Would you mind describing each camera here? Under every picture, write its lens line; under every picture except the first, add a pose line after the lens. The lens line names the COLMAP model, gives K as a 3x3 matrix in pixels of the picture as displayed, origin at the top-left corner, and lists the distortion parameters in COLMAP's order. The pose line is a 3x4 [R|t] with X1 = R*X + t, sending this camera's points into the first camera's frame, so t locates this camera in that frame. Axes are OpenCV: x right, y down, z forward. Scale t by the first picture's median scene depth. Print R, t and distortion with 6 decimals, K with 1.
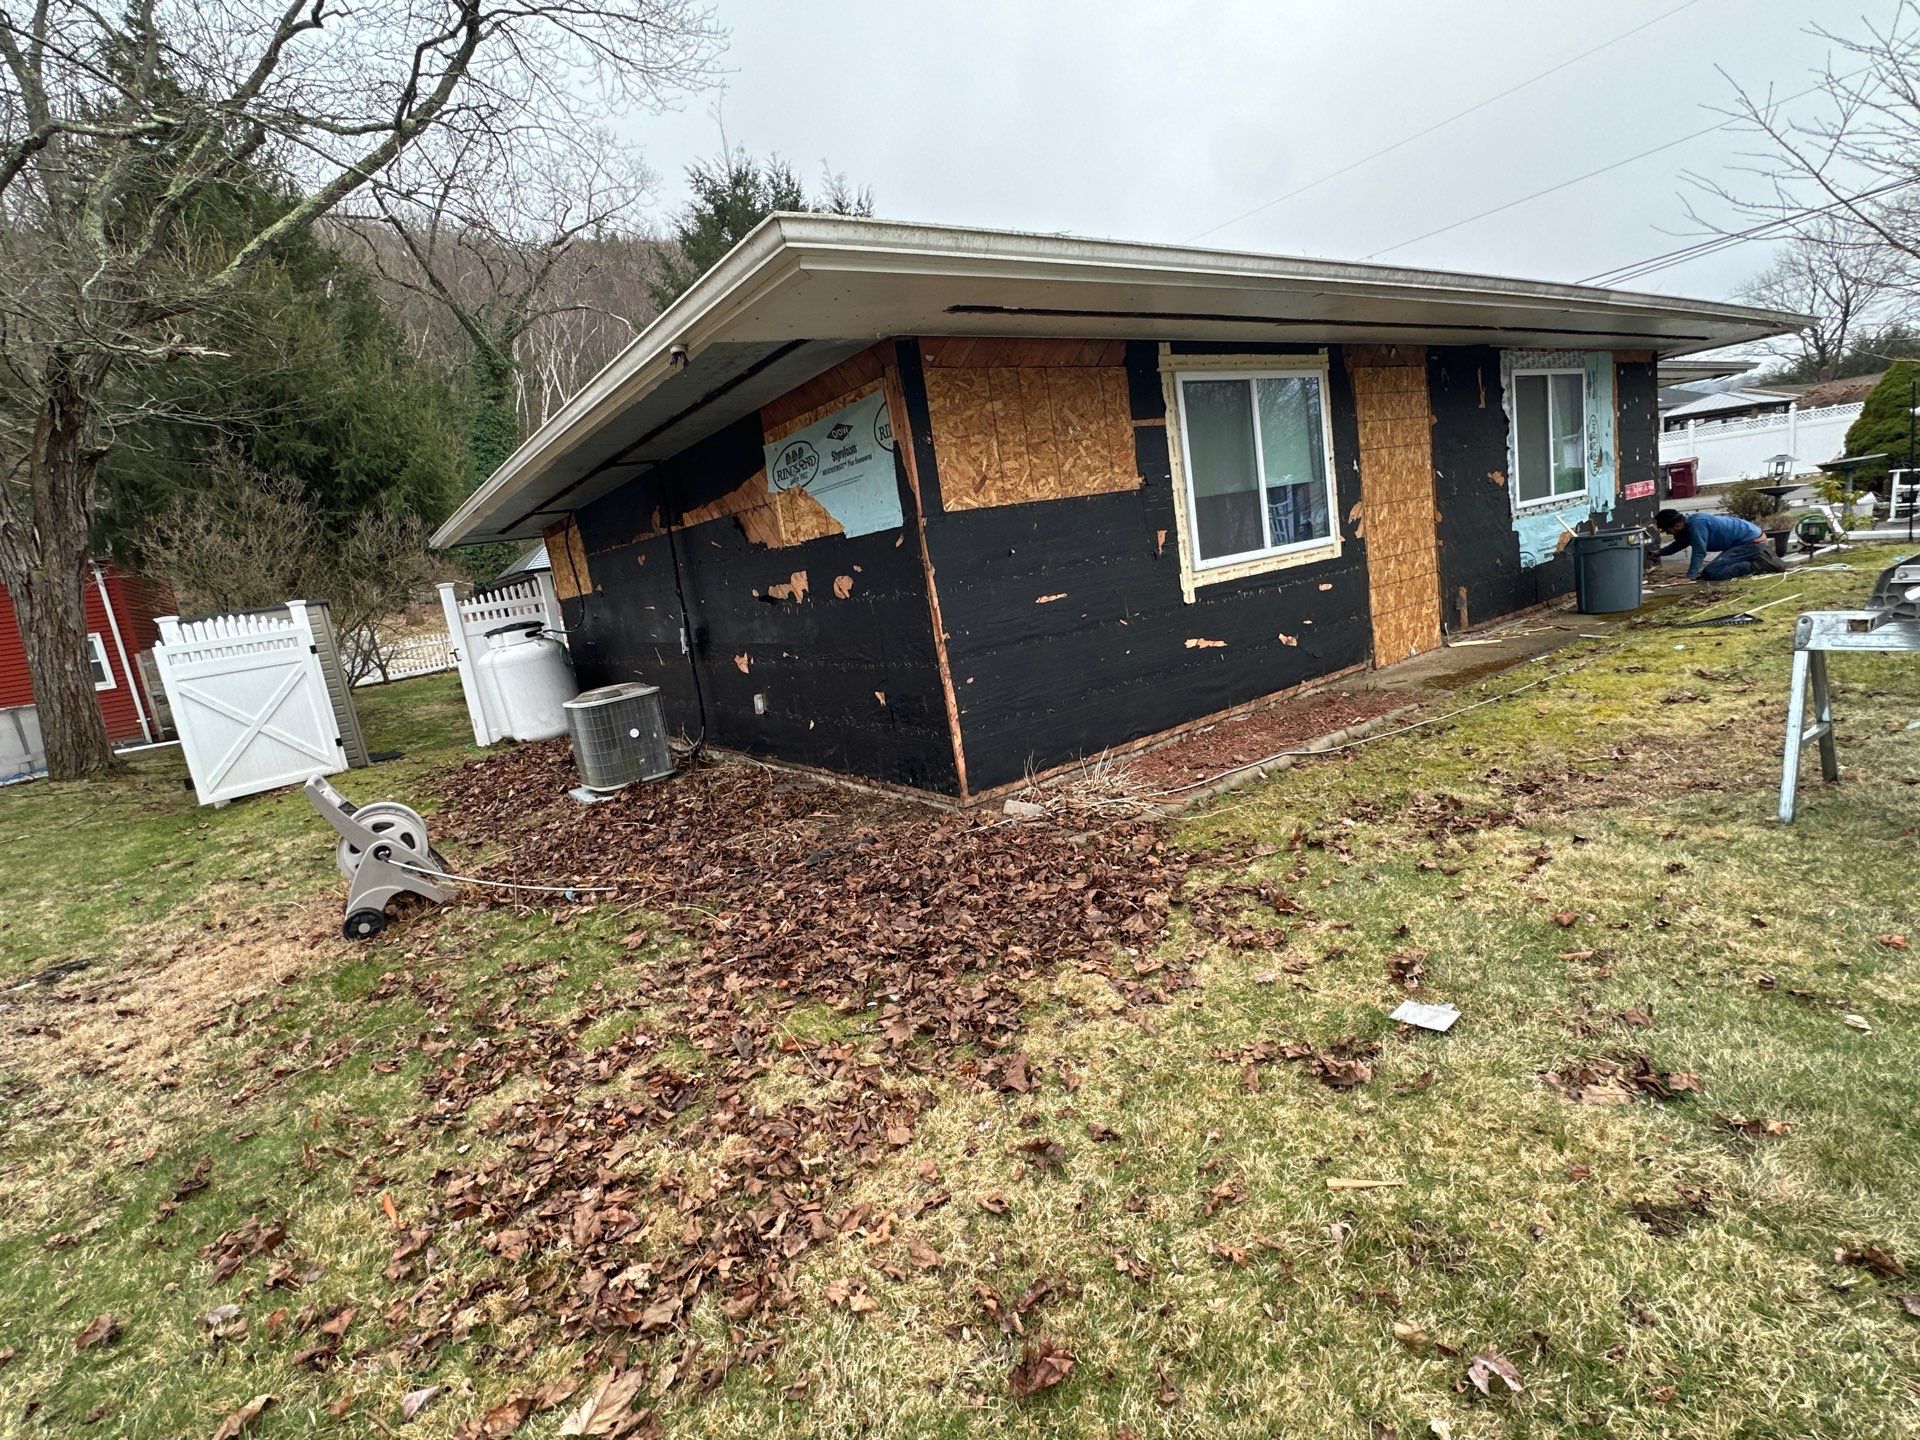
lens RADIAL K [[918.8, 0, 960.0], [0, 918.8, 720.0], [0, 0, 1]] dist [0.003656, -0.000211]
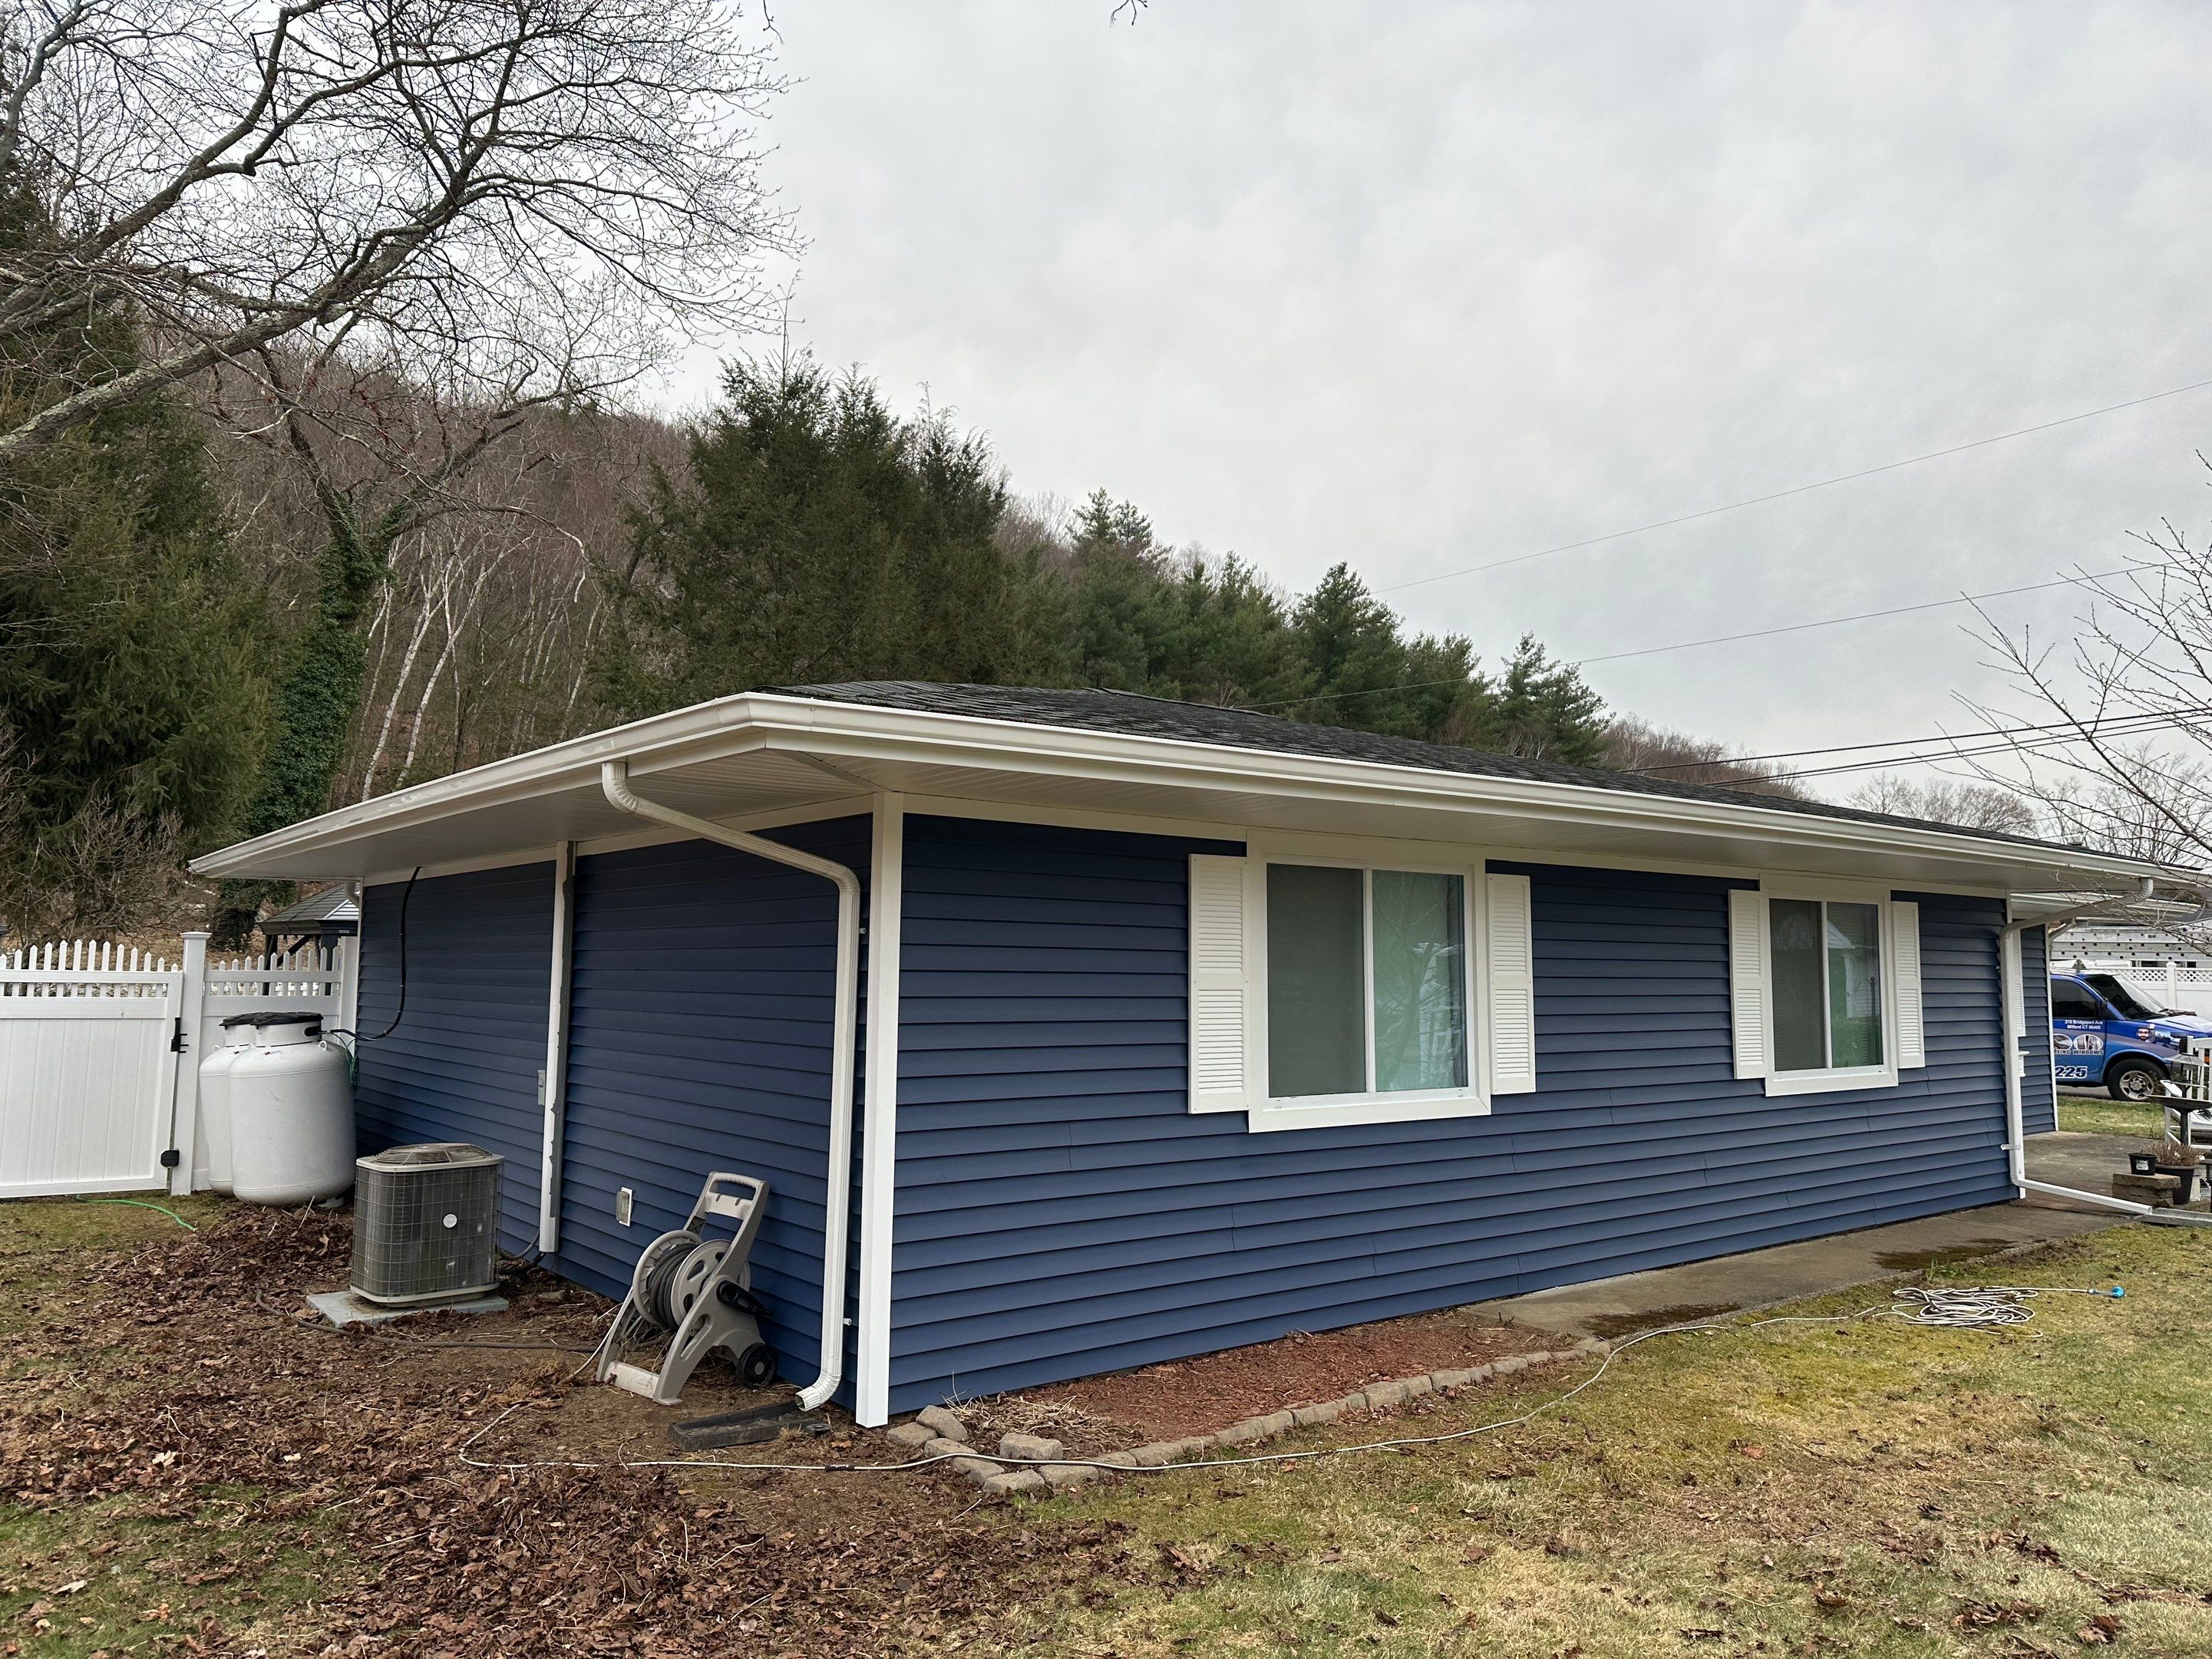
lens RADIAL K [[1570.4, 0, 1105.1], [0, 1570.4, 848.4], [0, 0, 1]] dist [0.068118, -0.098906]
pose [[0.987134, 0.158772, 0.018923, 0.047539], [-0.148581, 0.954559, -0.258343, -0.011738], [-0.059080, 0.252208, 0.965868, -0.147976]]
